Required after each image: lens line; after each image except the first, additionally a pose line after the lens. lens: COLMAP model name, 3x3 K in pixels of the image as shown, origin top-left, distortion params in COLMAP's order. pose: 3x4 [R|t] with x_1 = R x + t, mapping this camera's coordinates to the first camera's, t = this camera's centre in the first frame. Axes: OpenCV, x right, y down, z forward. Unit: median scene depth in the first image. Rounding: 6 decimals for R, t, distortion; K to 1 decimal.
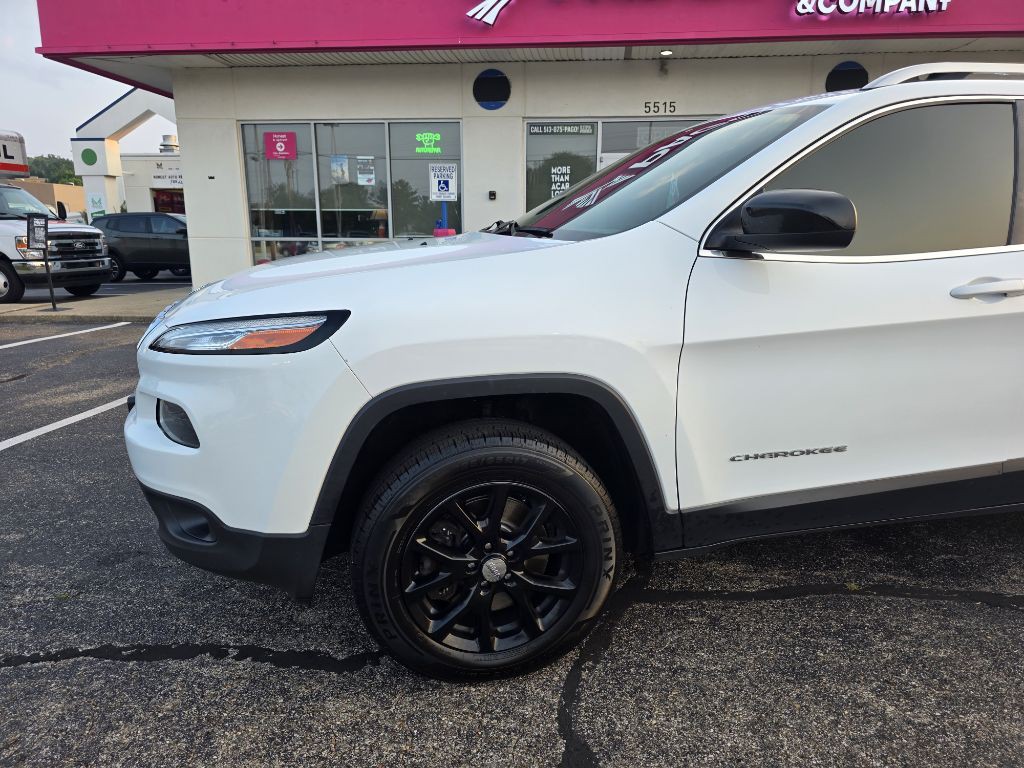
lens RADIAL K [[693.4, 0, 516.2], [0, 693.4, 394.9], [0, 0, 1]] dist [0.054582, -0.053879]
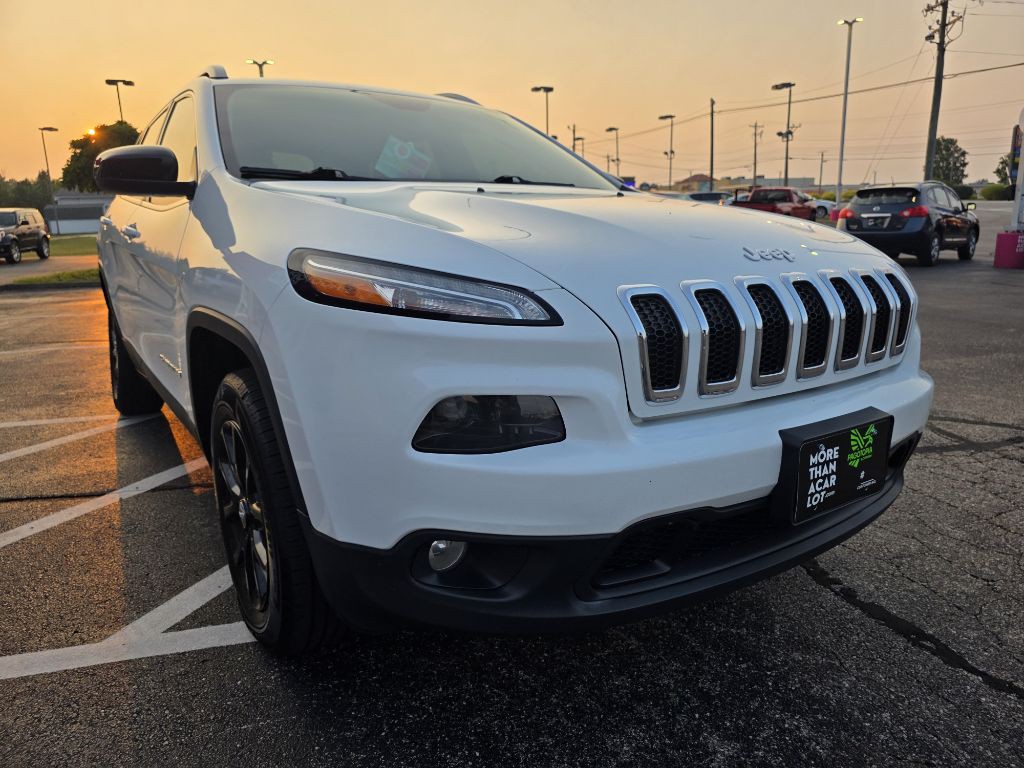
lens RADIAL K [[693.4, 0, 514.6], [0, 693.4, 387.0], [0, 0, 1]] dist [0.054582, -0.053879]
pose [[-0.367546, -0.210372, 0.905899, -0.865105], [0.231686, 0.922656, 0.308265, -0.259375], [-0.900684, 0.323186, -0.290379, 1.282438]]
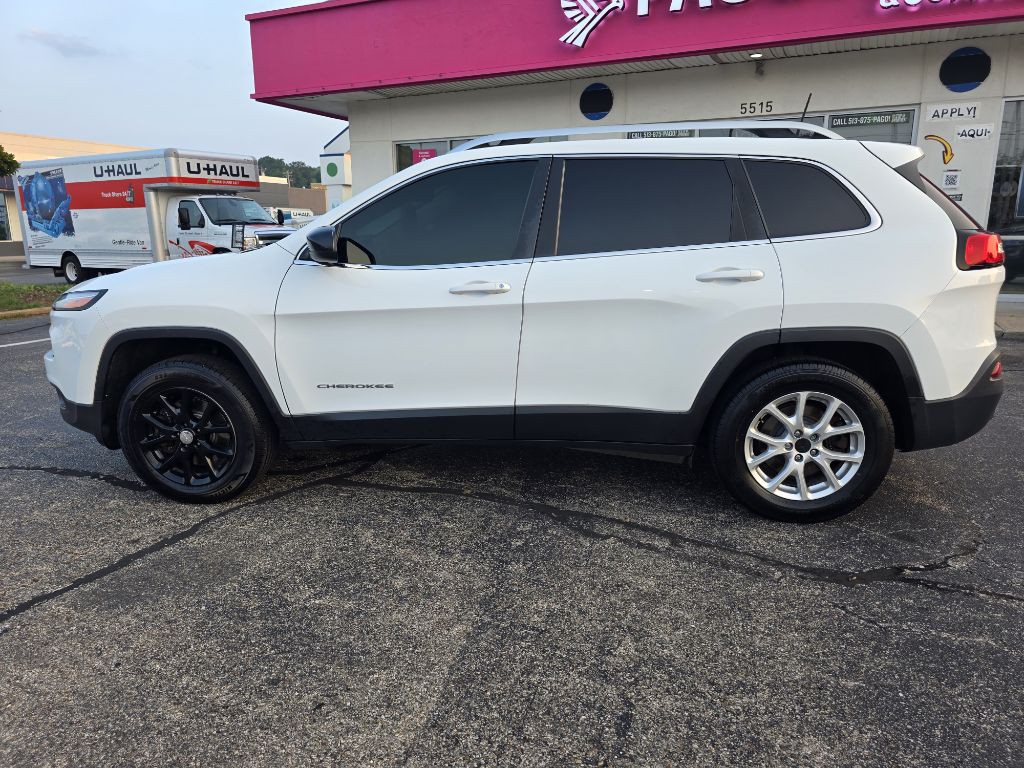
lens RADIAL K [[693.4, 0, 505.4], [0, 693.4, 386.2], [0, 0, 1]] dist [0.054582, -0.053879]
pose [[0.941779, 0.067229, -0.329443, 0.923510], [-0.068441, 0.997624, 0.007932, 0.034926], [0.329194, 0.015077, 0.944142, -0.301223]]
